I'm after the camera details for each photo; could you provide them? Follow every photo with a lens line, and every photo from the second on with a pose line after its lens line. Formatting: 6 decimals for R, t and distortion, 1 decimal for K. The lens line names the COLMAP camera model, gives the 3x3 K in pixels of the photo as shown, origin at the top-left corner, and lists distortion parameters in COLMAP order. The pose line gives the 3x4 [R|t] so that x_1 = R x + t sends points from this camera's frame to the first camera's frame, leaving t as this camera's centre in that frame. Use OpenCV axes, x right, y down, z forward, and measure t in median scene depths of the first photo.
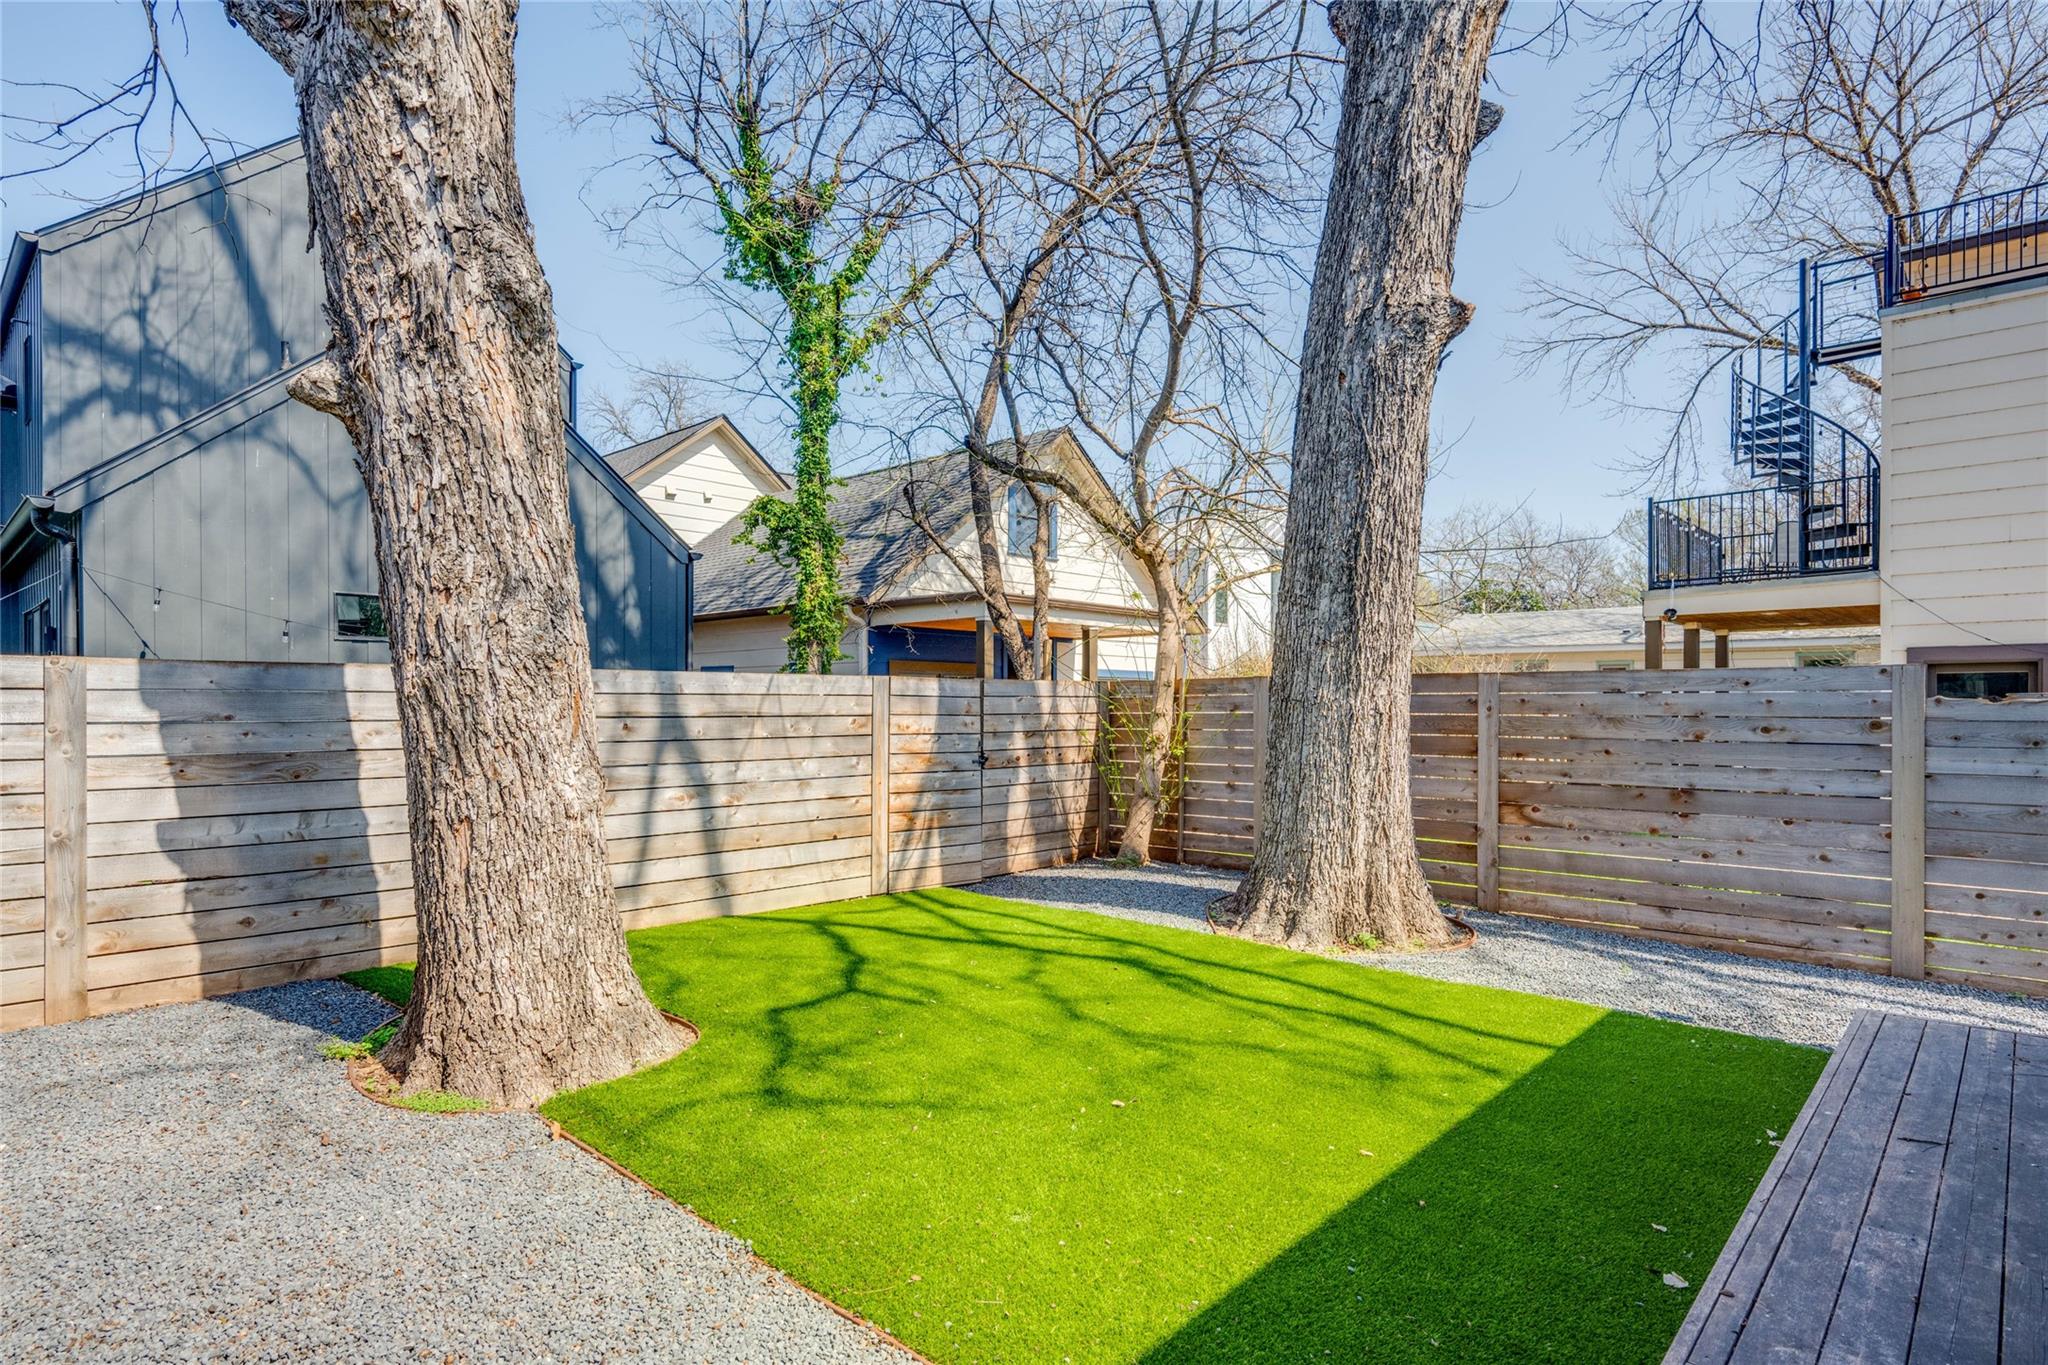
lens RADIAL K [[1063.9, 0, 1051.2], [0, 1063.9, 710.8], [0, 0, 1]] dist [0.003979, -0.011828]
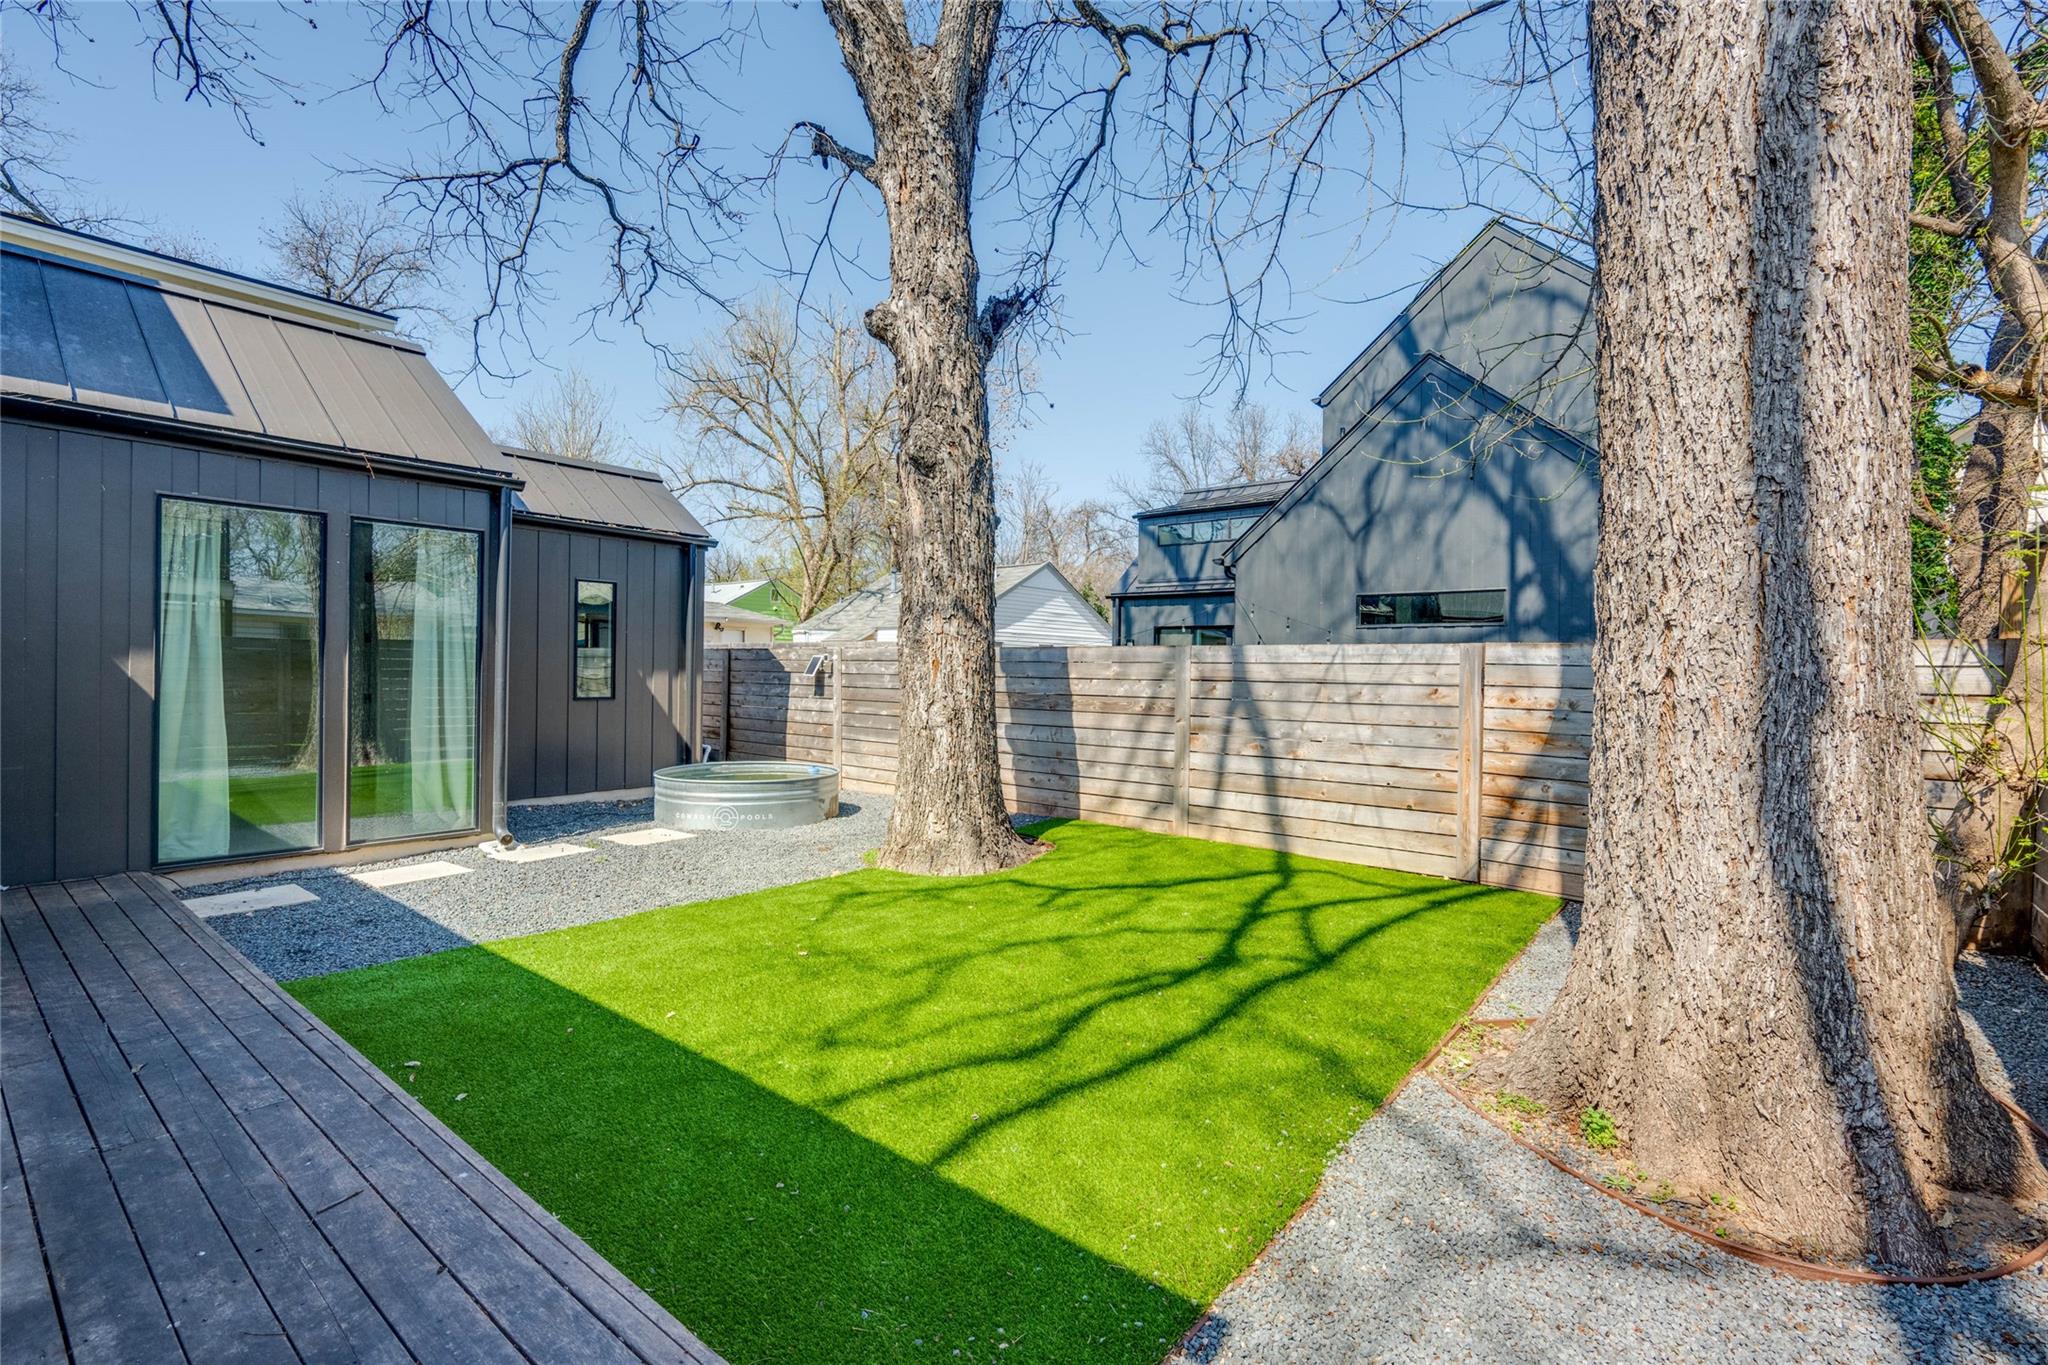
lens RADIAL K [[909.9, 0, 1013.2], [0, 909.9, 683.4], [0, 0, 1]] dist [0.005316, 0.000219]
pose [[0.059518, 0.020120, -0.998024, 0.838644], [-0.014440, 0.999710, 0.019293, -0.009482], [0.998123, 0.013263, 0.059792, 0.796107]]
